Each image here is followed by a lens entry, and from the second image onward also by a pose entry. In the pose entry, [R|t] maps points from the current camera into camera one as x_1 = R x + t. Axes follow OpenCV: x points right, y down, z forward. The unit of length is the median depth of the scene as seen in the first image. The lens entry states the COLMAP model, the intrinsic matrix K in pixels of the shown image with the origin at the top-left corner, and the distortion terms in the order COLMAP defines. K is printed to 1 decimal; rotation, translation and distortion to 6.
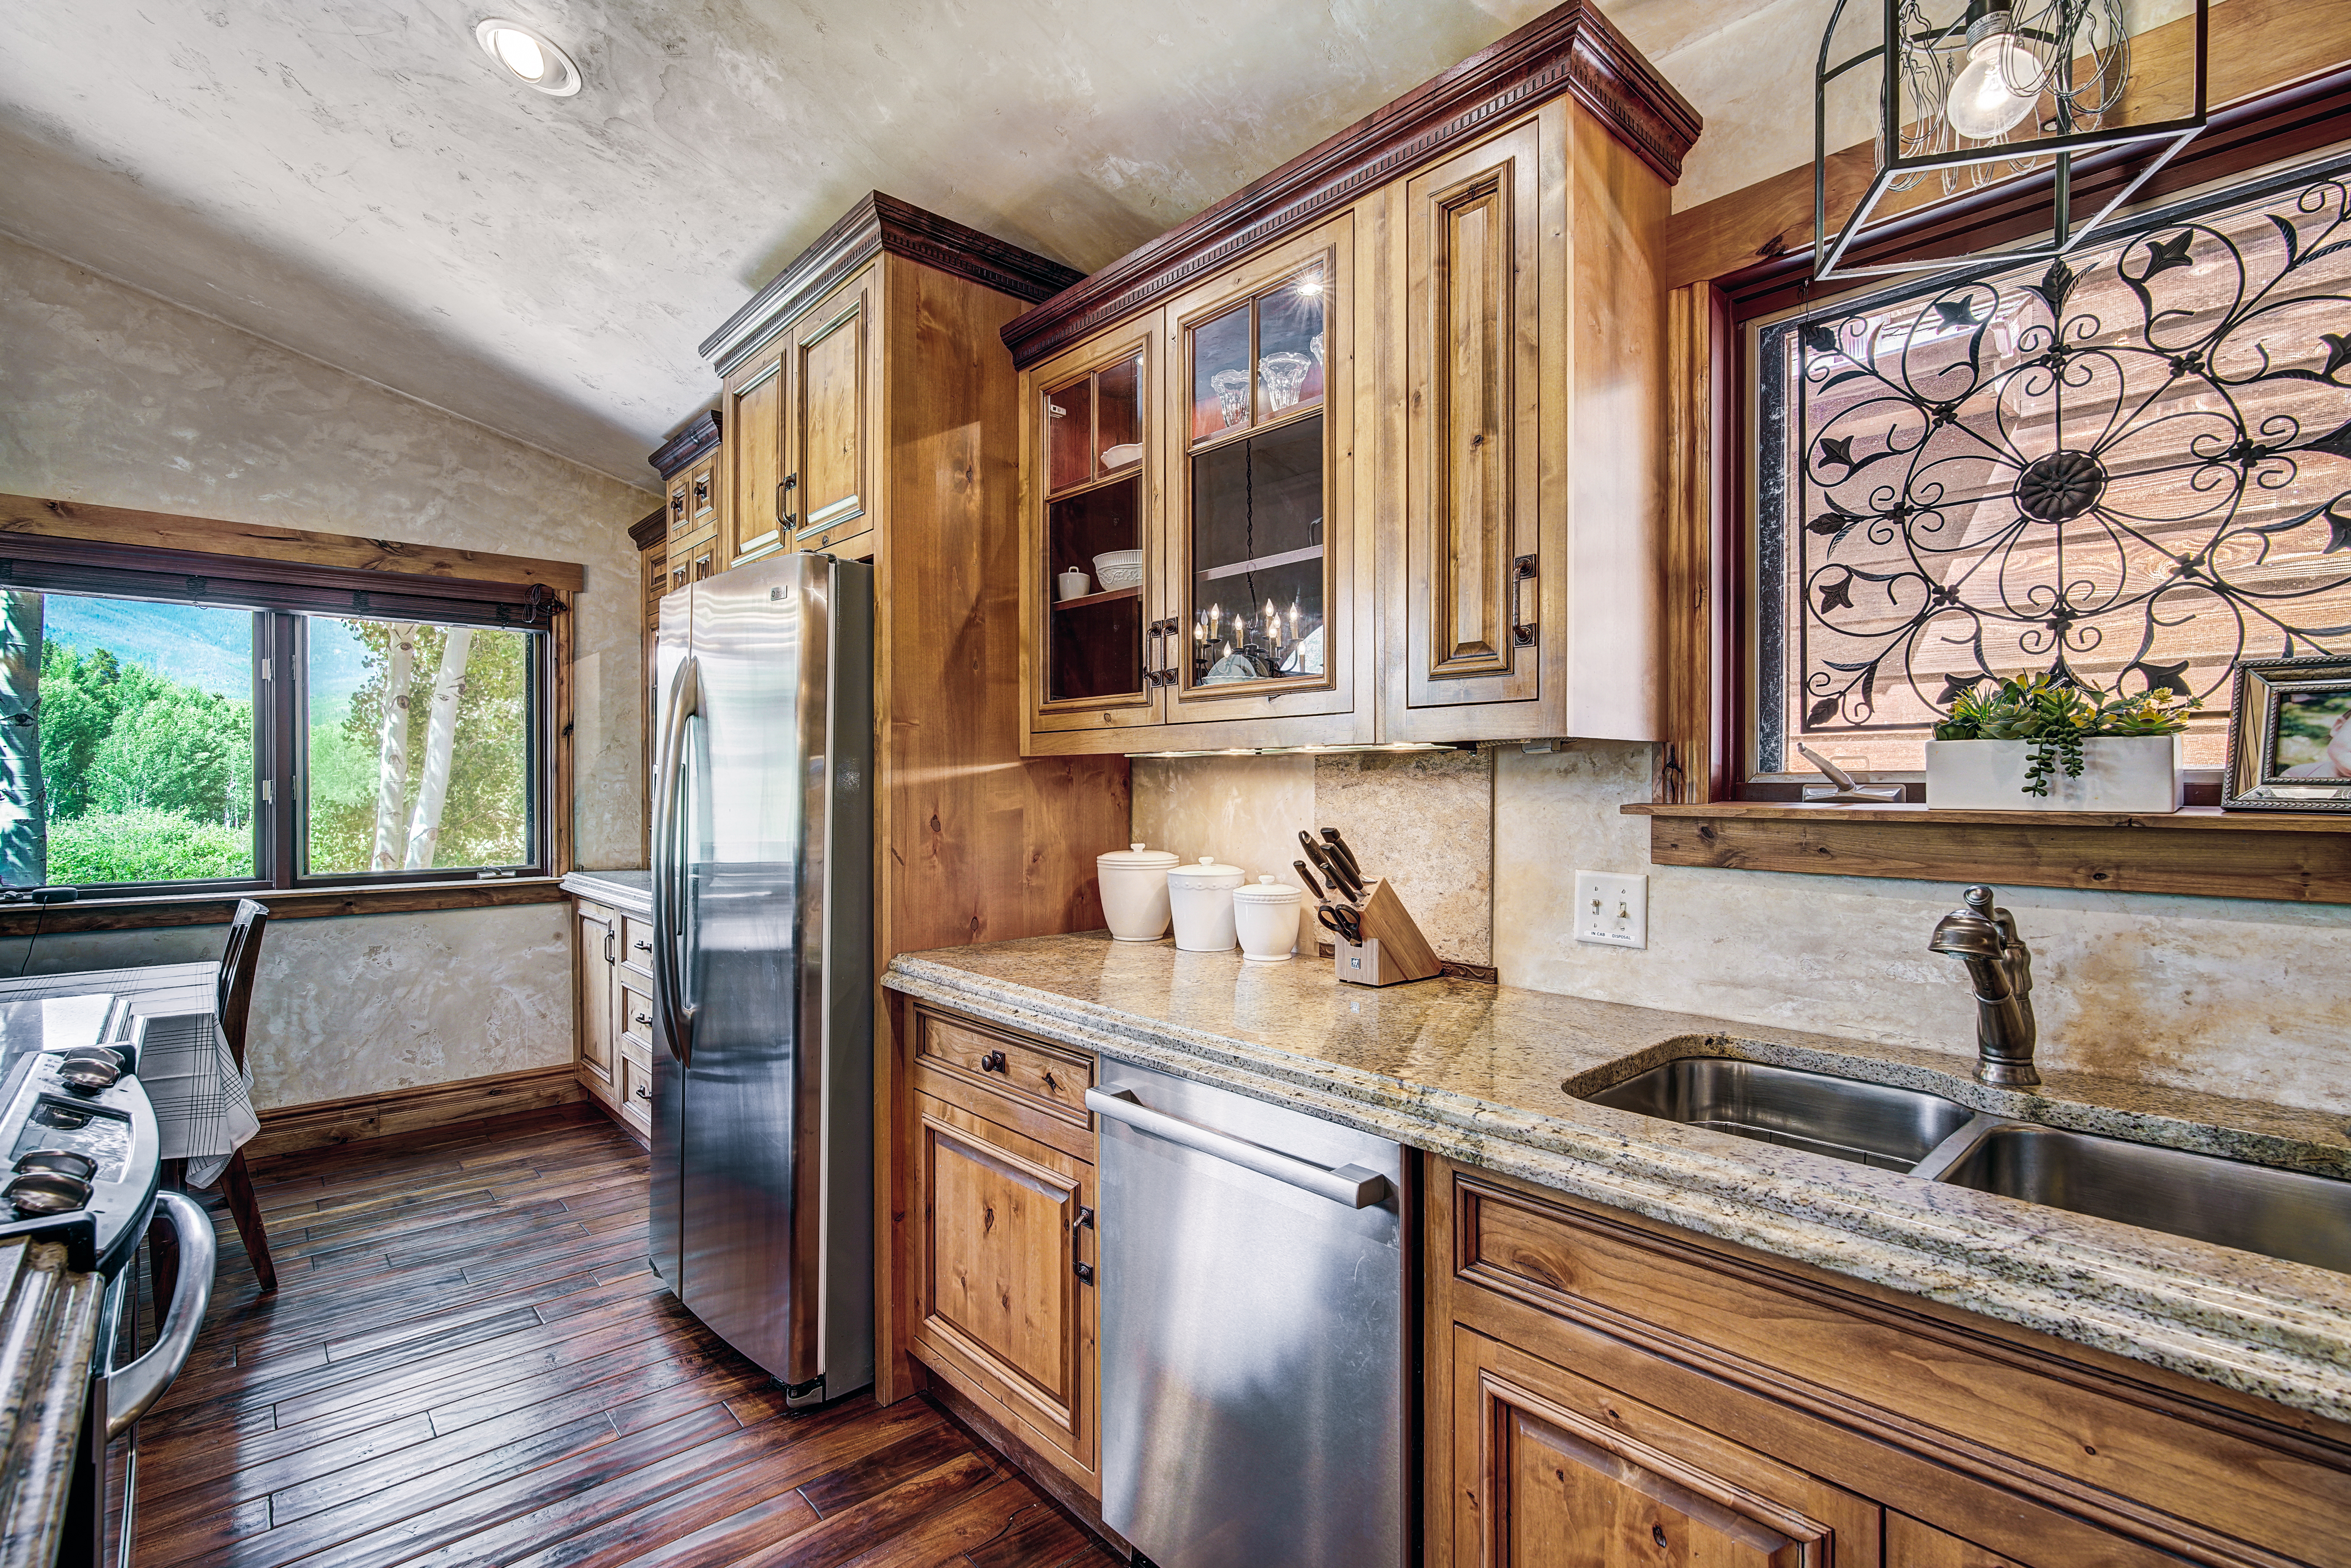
lens RADIAL K [[1061.9, 0, 1181.5], [0, 1061.9, 791.3], [0, 0, 1]] dist [-0.012463, 0.006286]
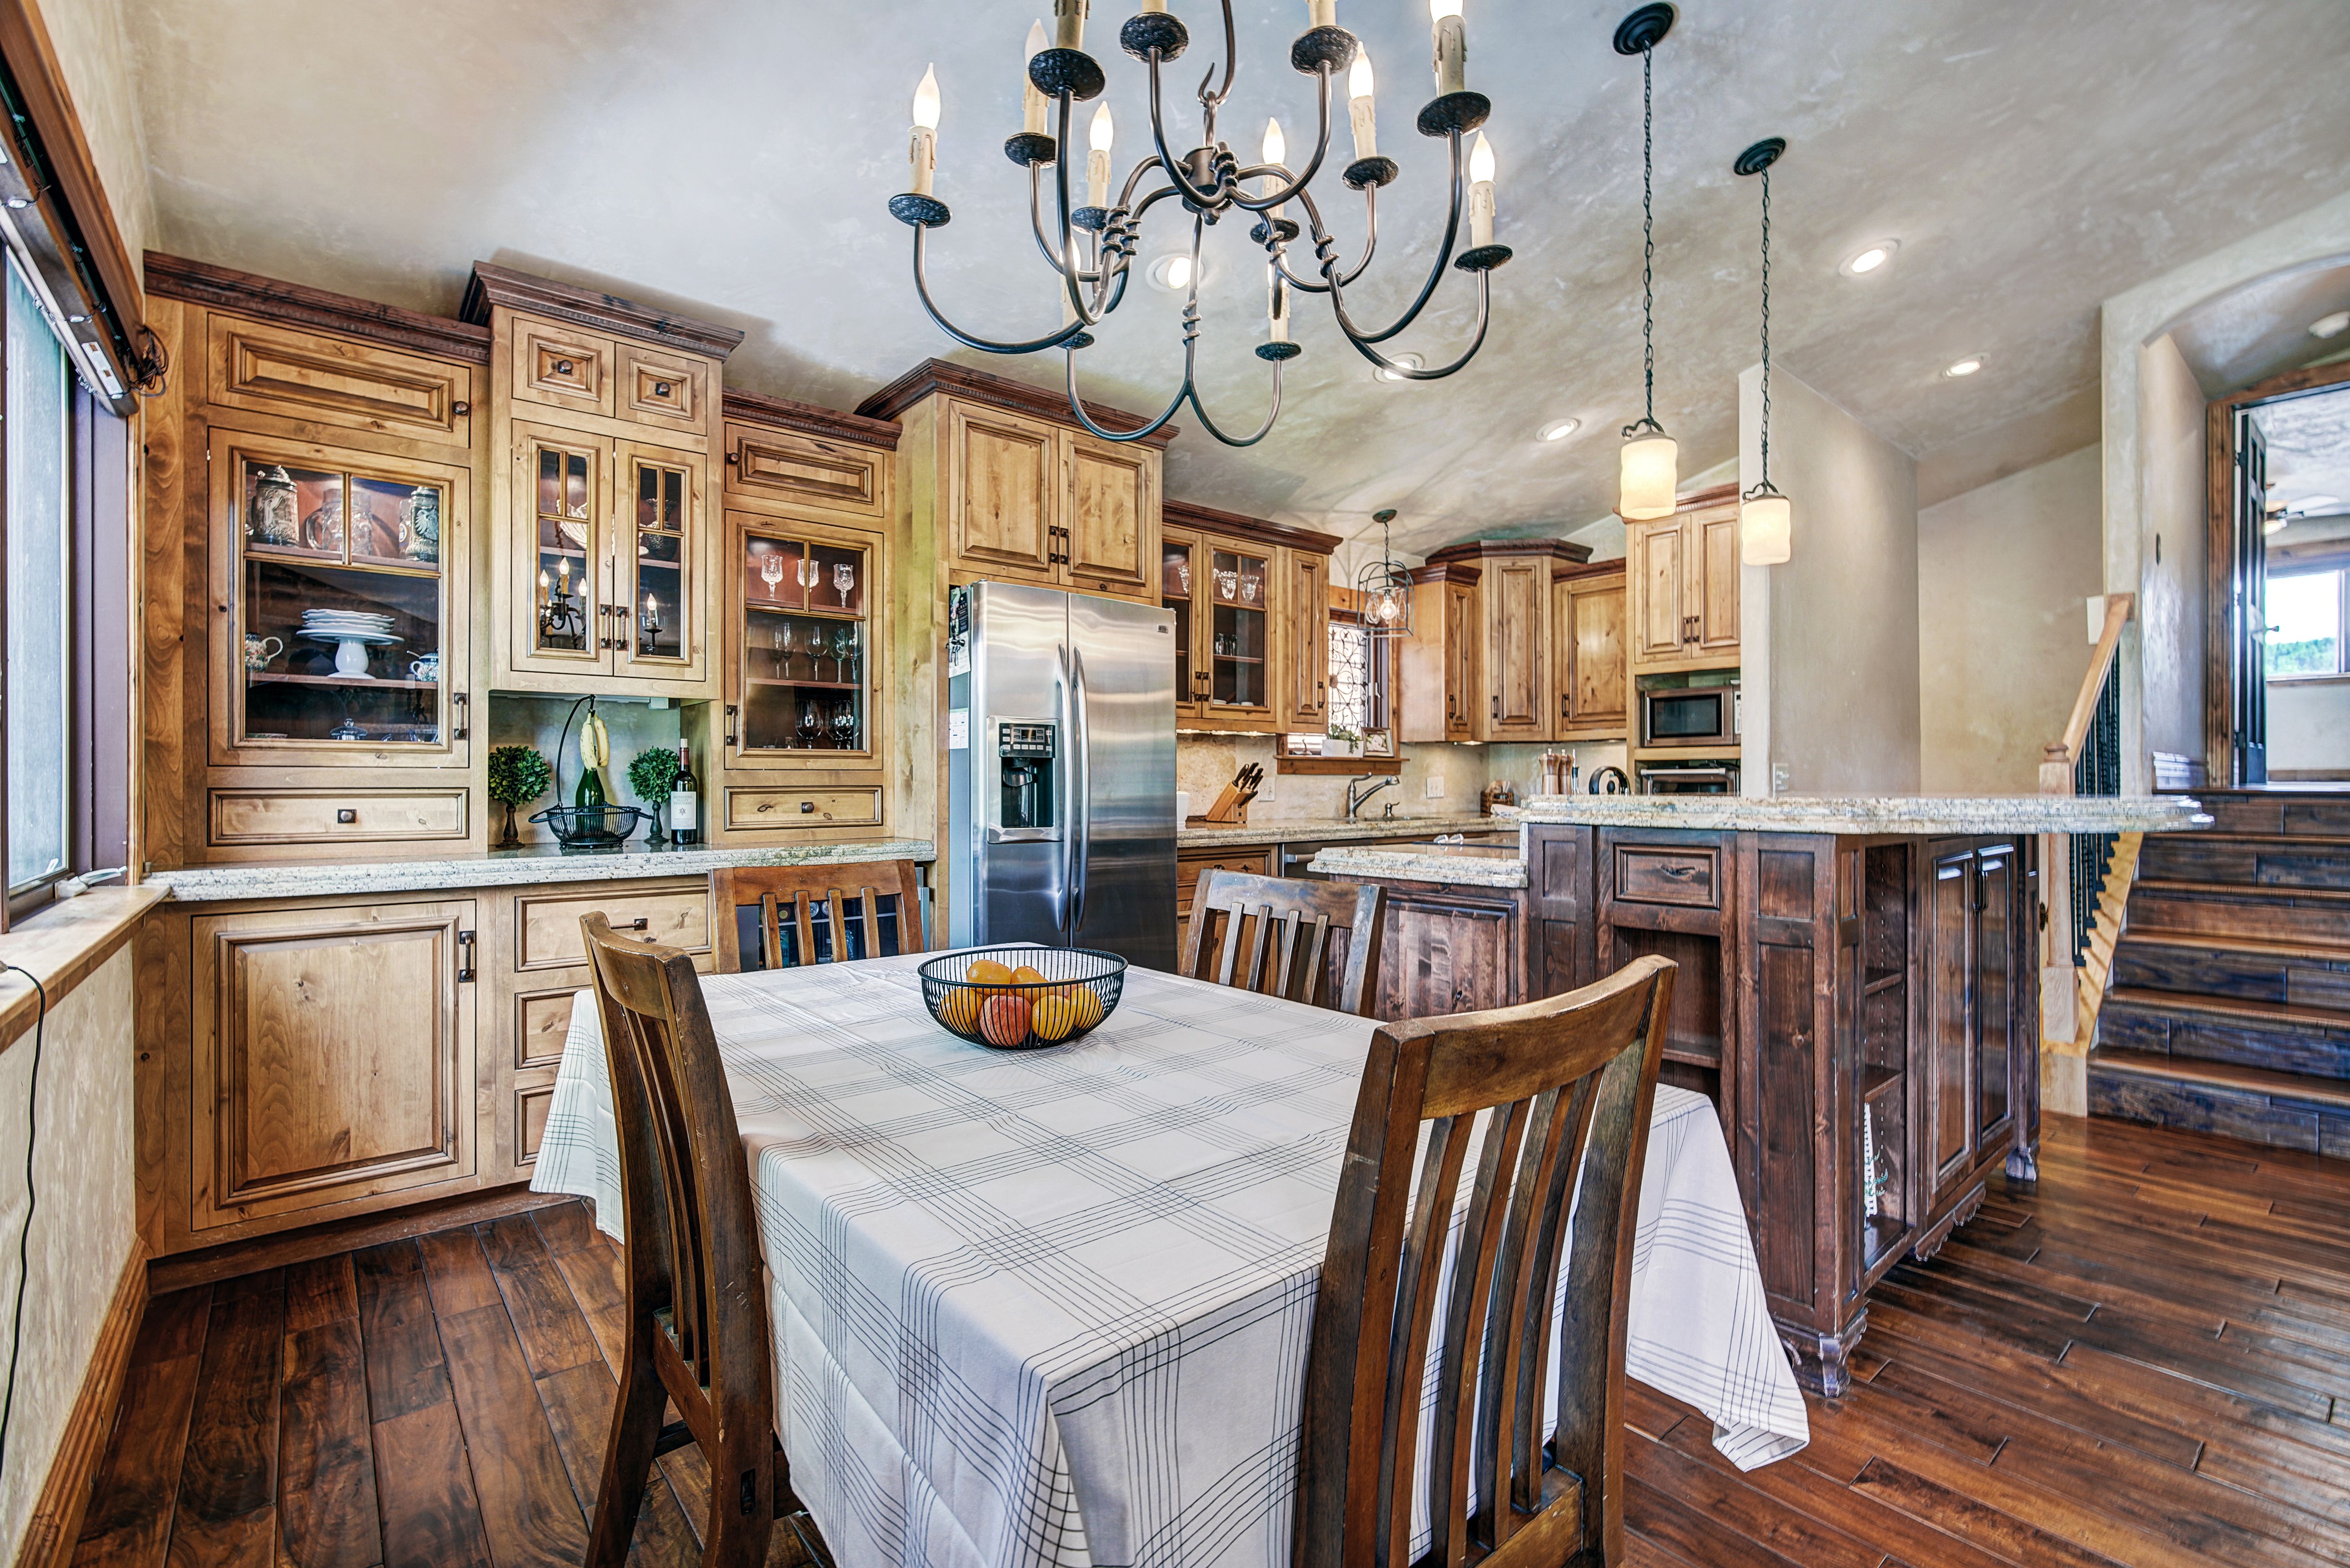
lens RADIAL K [[1061.5, 0, 1175.7], [0, 1061.5, 790.2], [0, 0, 1]] dist [-0.012463, 0.006286]
pose [[0.036665, -0.009676, 0.999281, -1.432769], [0.006570, 0.999934, 0.009441, 0.042615], [-0.999306, 0.006219, 0.036726, 0.608847]]
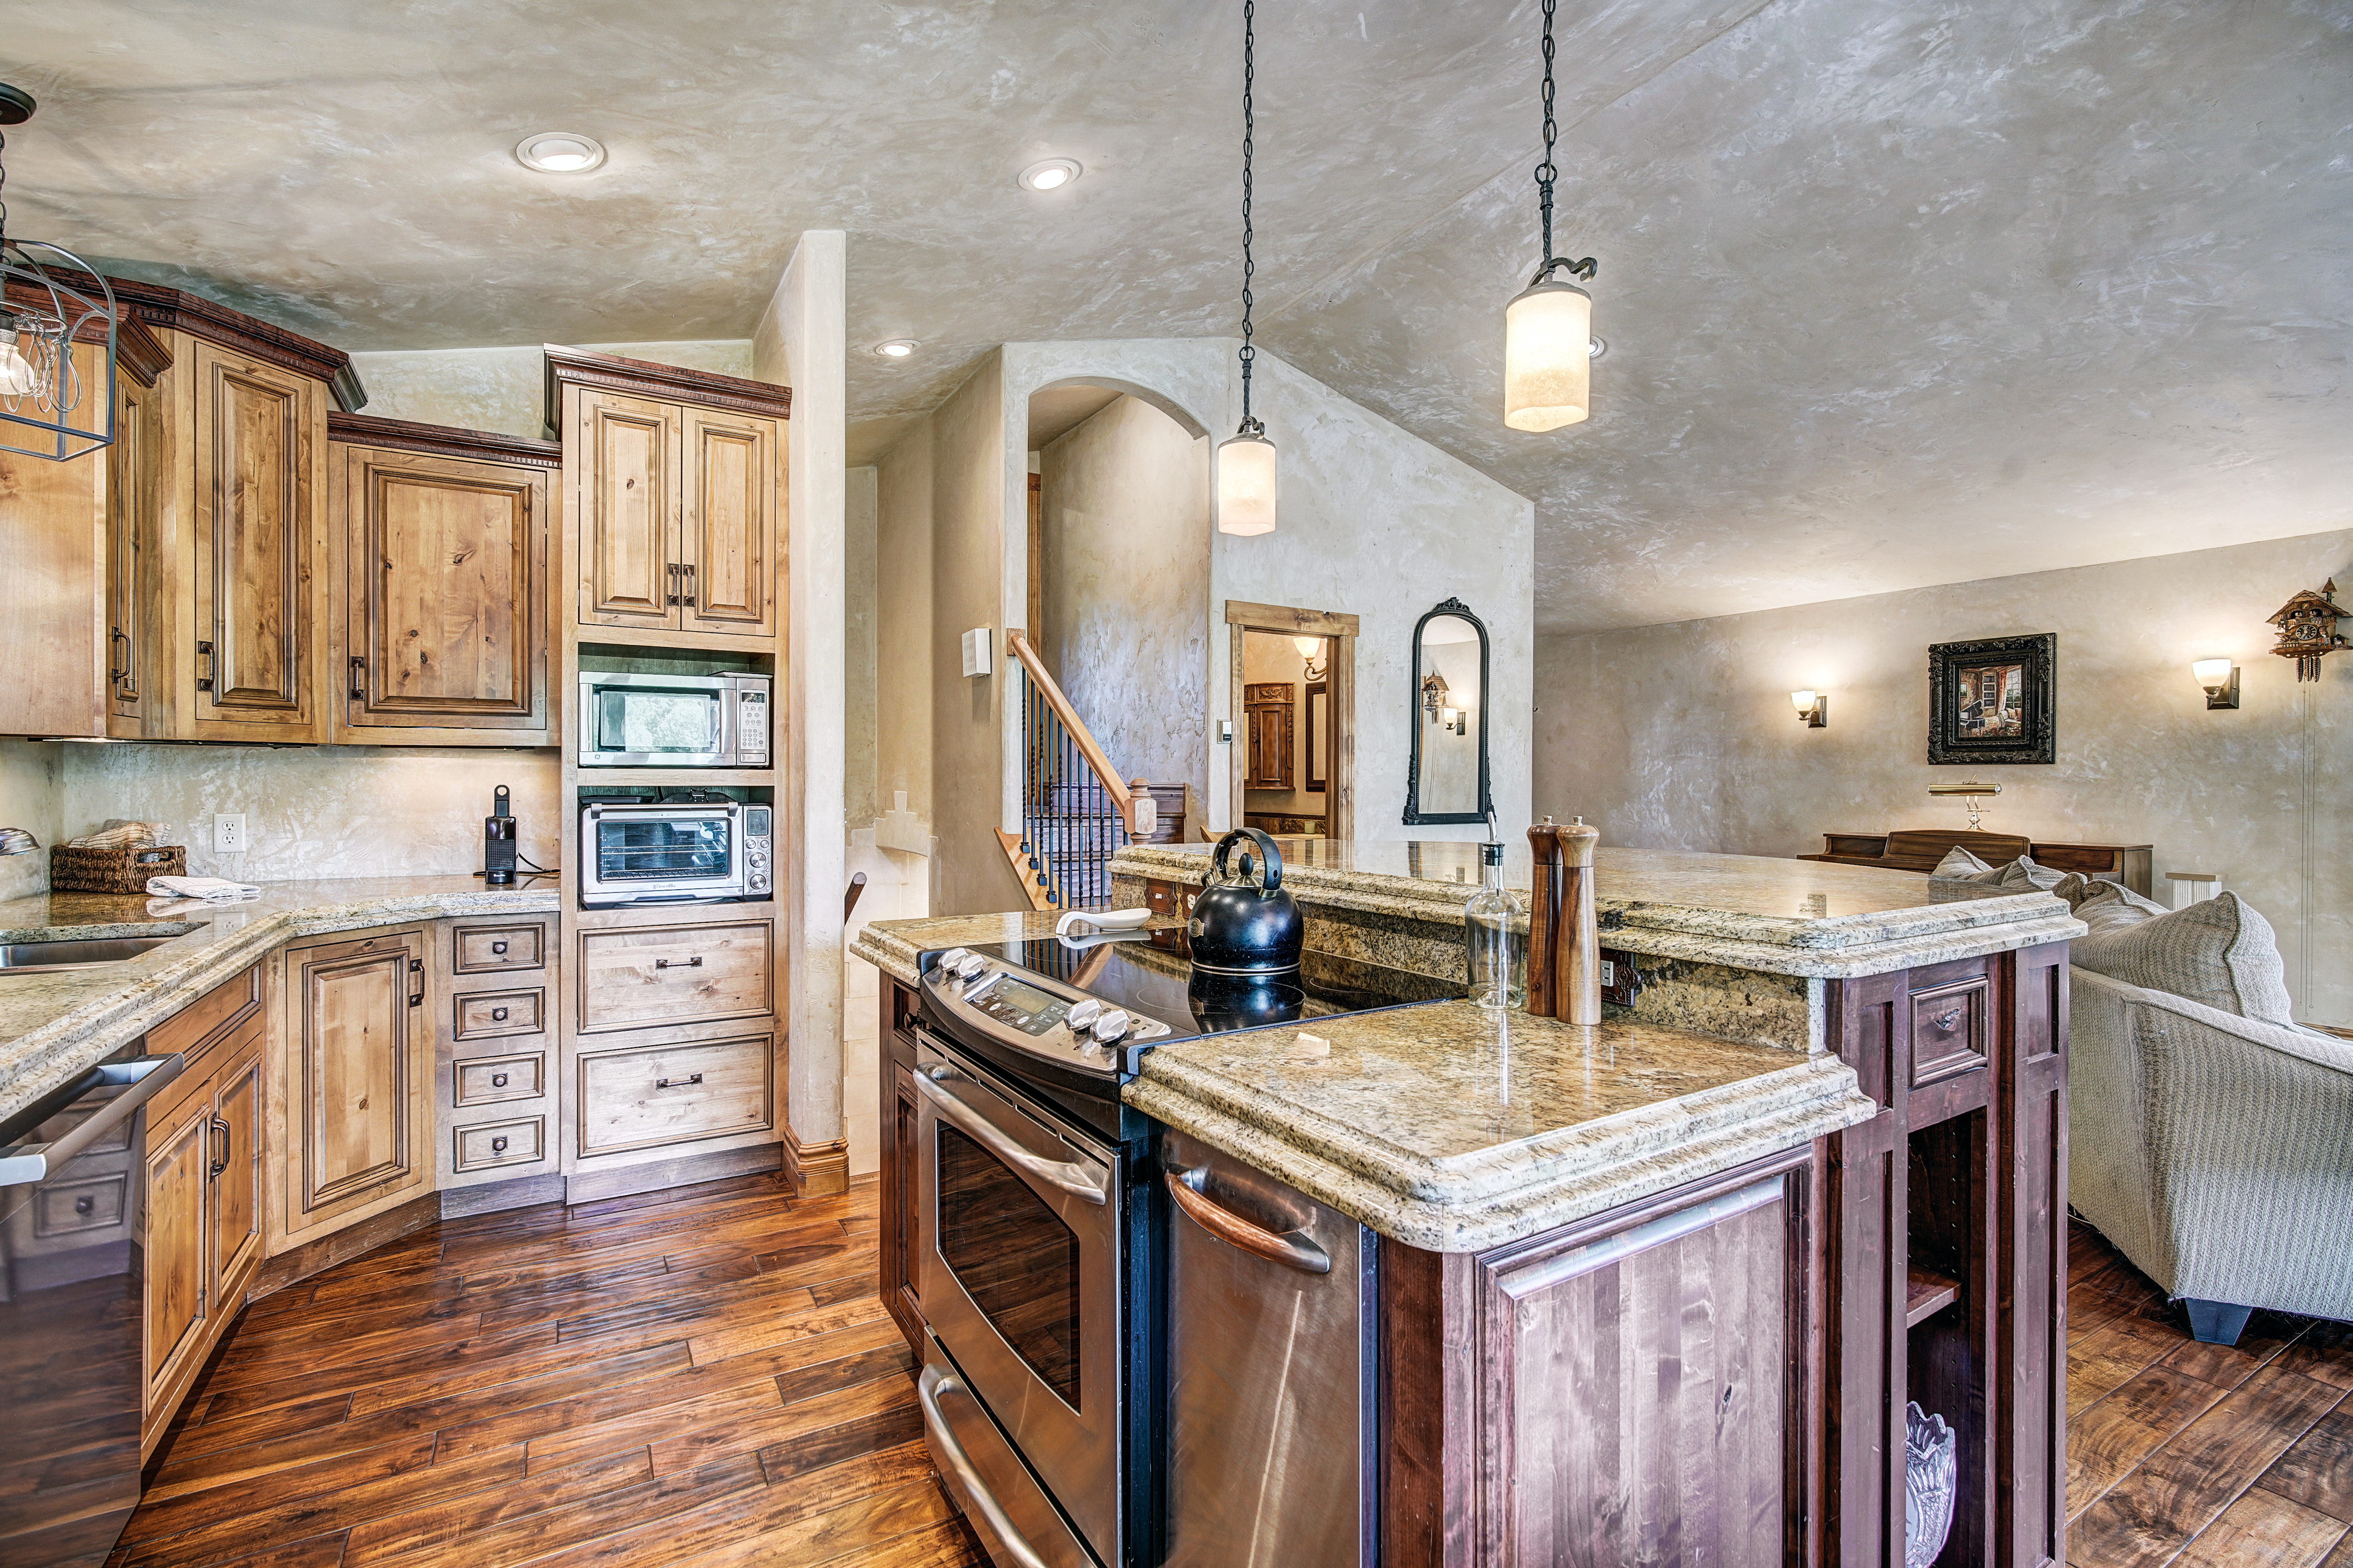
lens RADIAL K [[1062.8, 0, 1166.7], [0, 1062.8, 793.4], [0, 0, 1]] dist [-0.012463, 0.006286]
pose [[-0.979706, -0.008715, 0.200251, -0.514790], [-0.005352, 0.999836, 0.017329, 0.003971], [-0.200369, 0.015905, -0.979591, 0.797961]]
